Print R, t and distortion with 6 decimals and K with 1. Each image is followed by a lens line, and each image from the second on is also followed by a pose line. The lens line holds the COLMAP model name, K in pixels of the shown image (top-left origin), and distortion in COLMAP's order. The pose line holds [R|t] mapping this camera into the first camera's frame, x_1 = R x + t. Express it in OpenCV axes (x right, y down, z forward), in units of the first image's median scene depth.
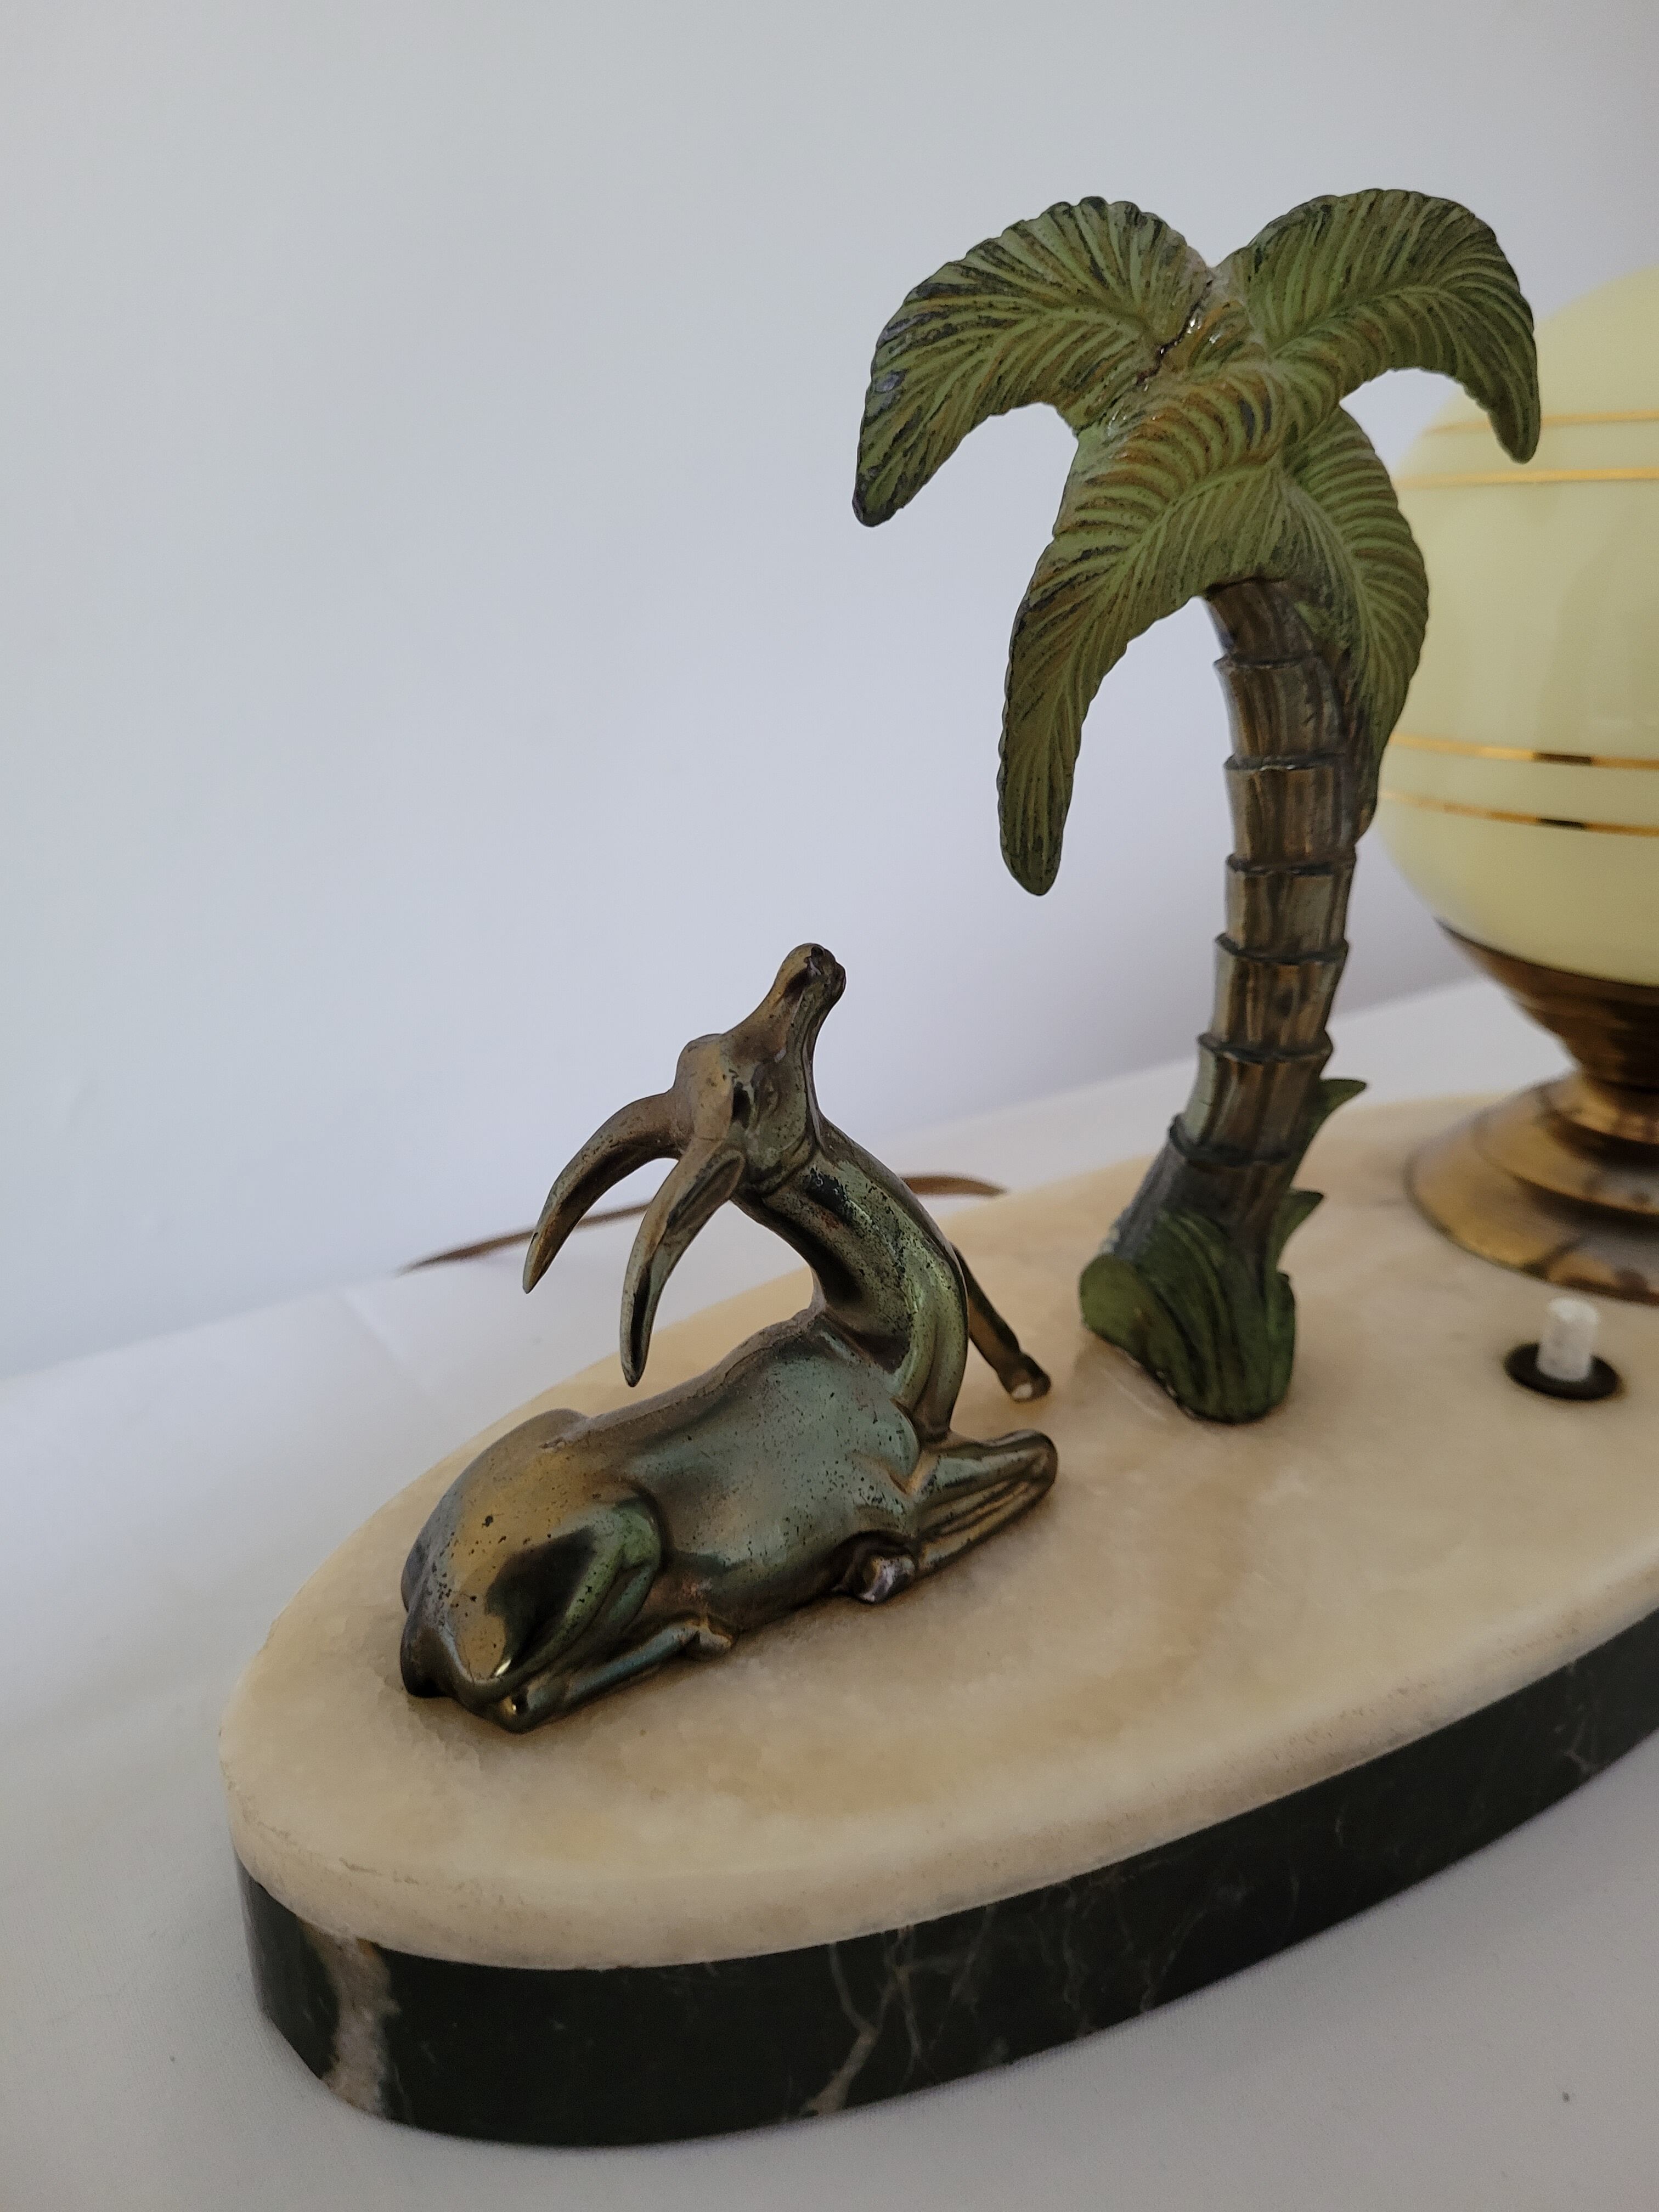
lens RADIAL K [[1679.2, 0, 829.5], [0, 1679.2, 1106.0], [0, 0, 1]] dist [0.005865, -0.005502]
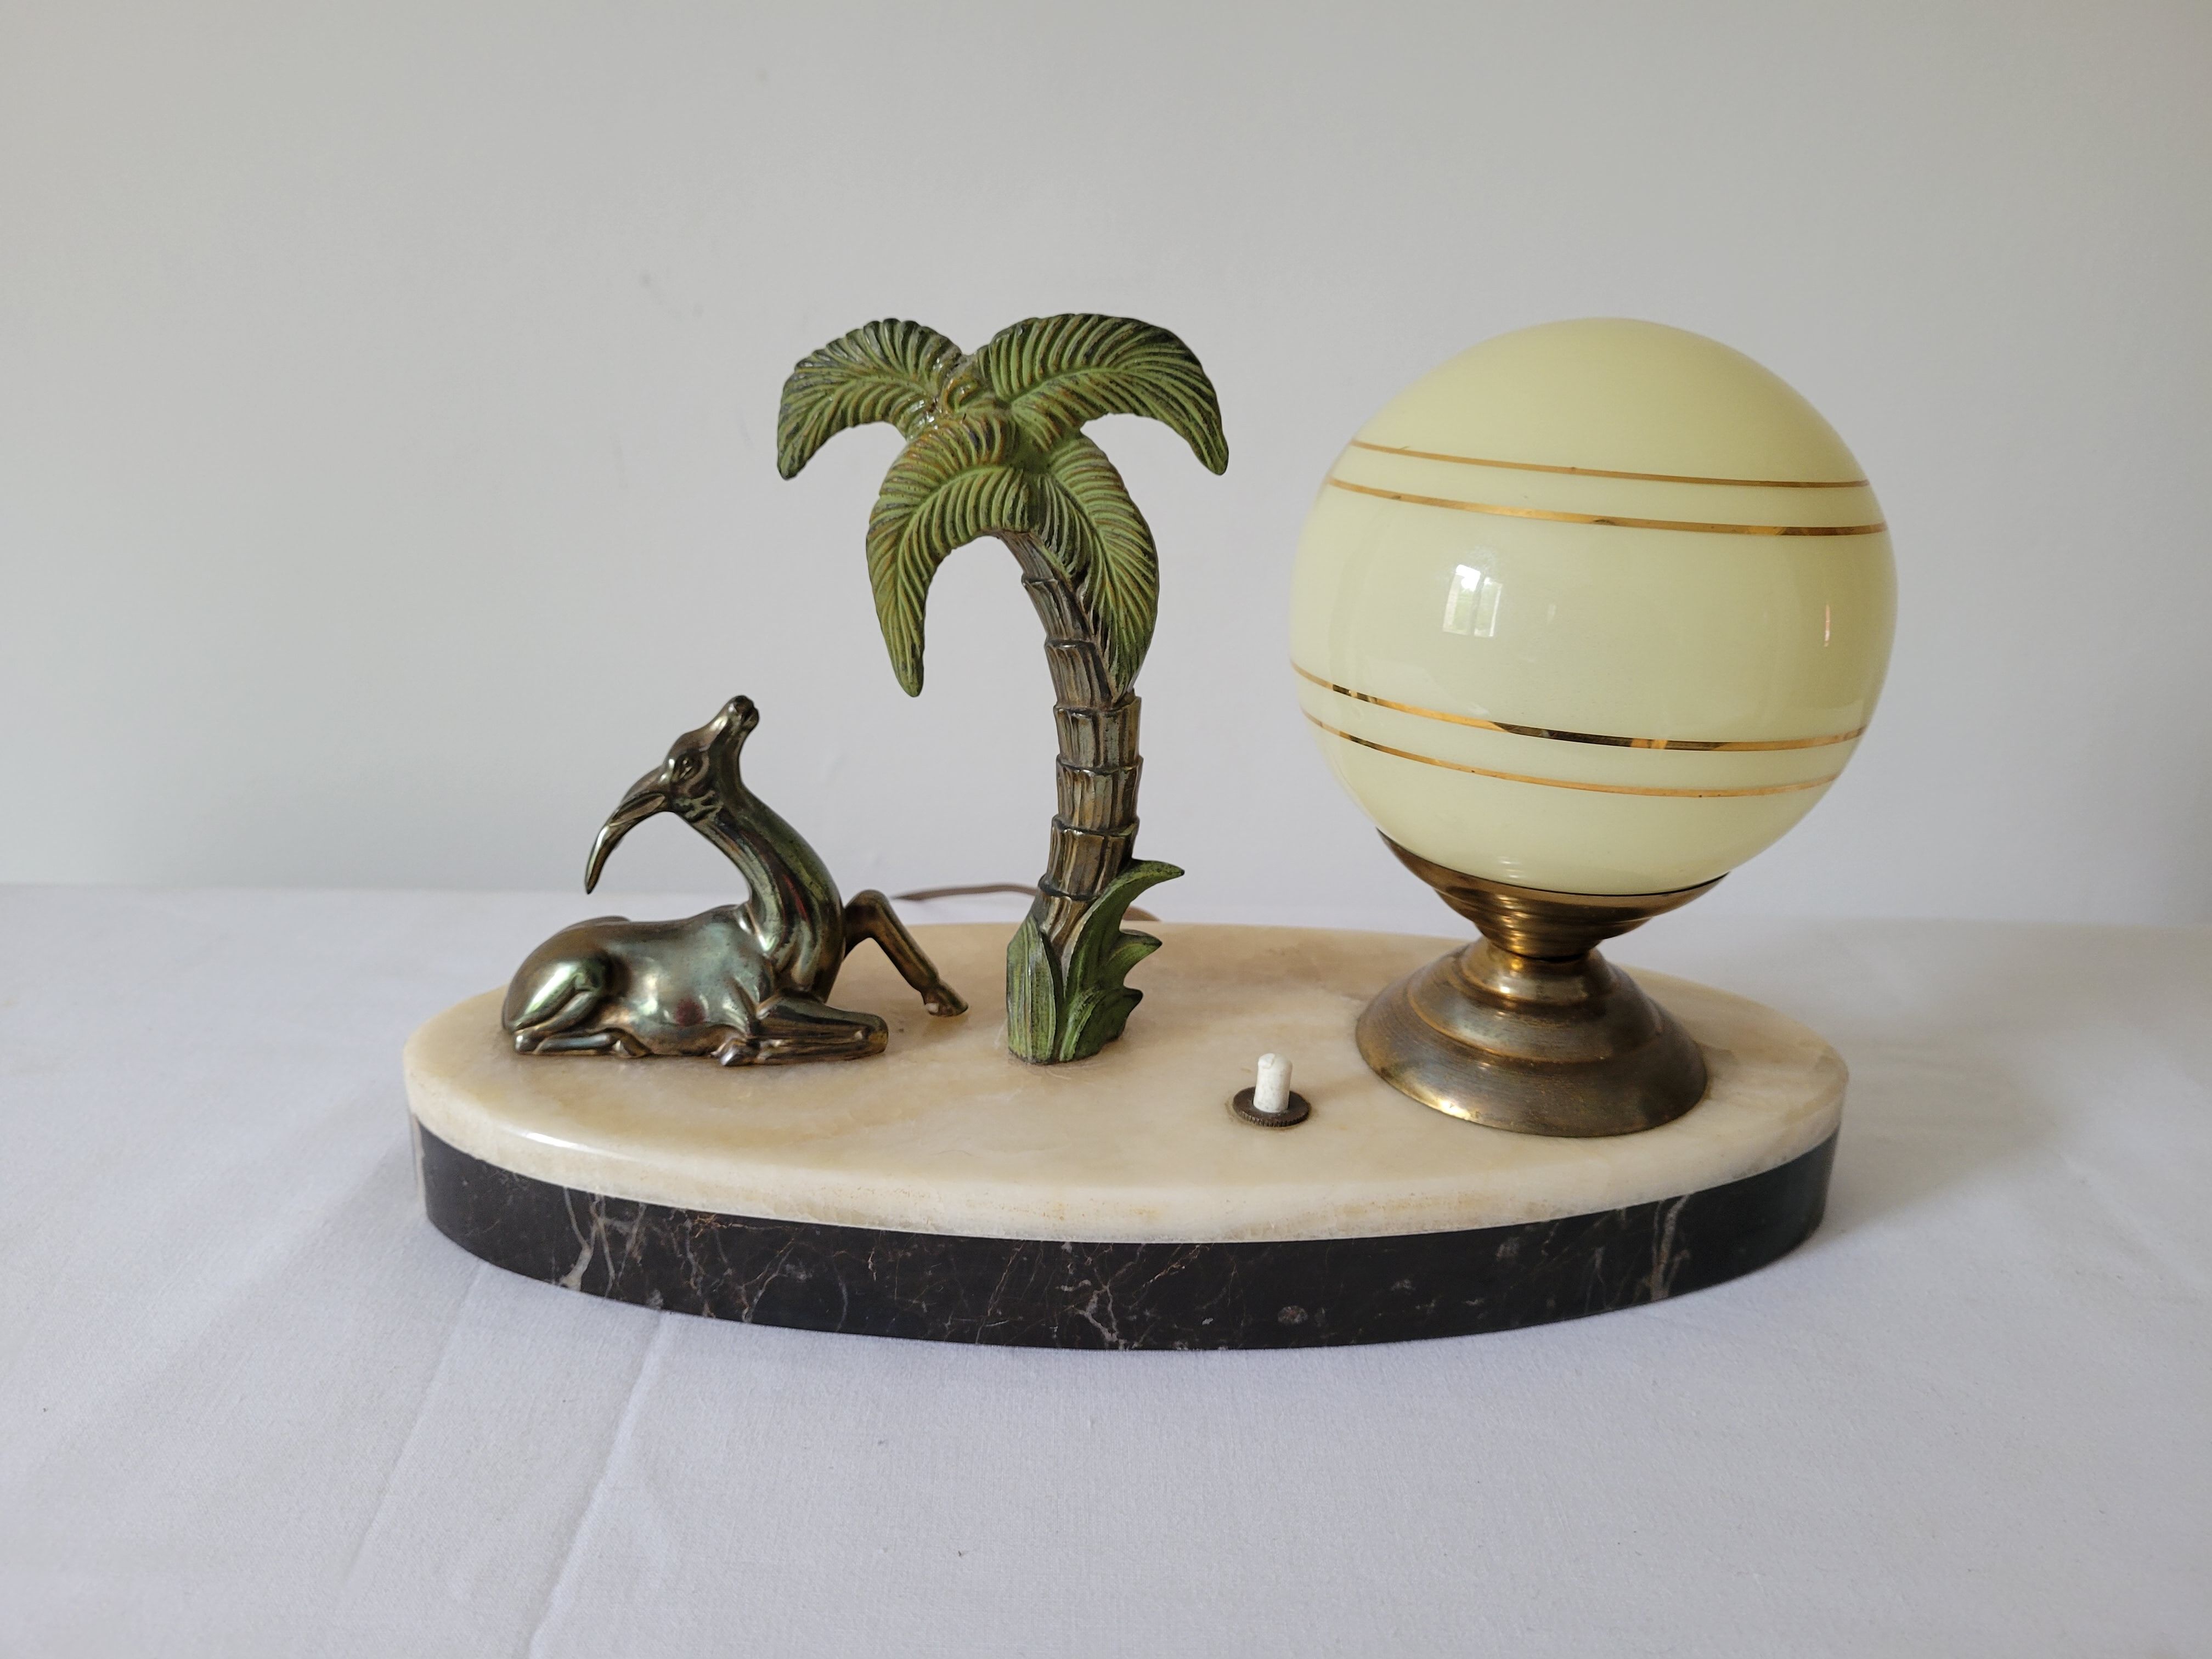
lens RADIAL K [[1679.2, 0, 1106.0], [0, 1679.2, 829.5], [0, 0, 1]] dist [0.005865, -0.005502]
pose [[0.836102, 0.208240, -0.507514, 1.340500], [-0.226032, 0.973741, 0.027166, -0.098865], [0.499844, 0.092001, 0.861215, -0.387507]]
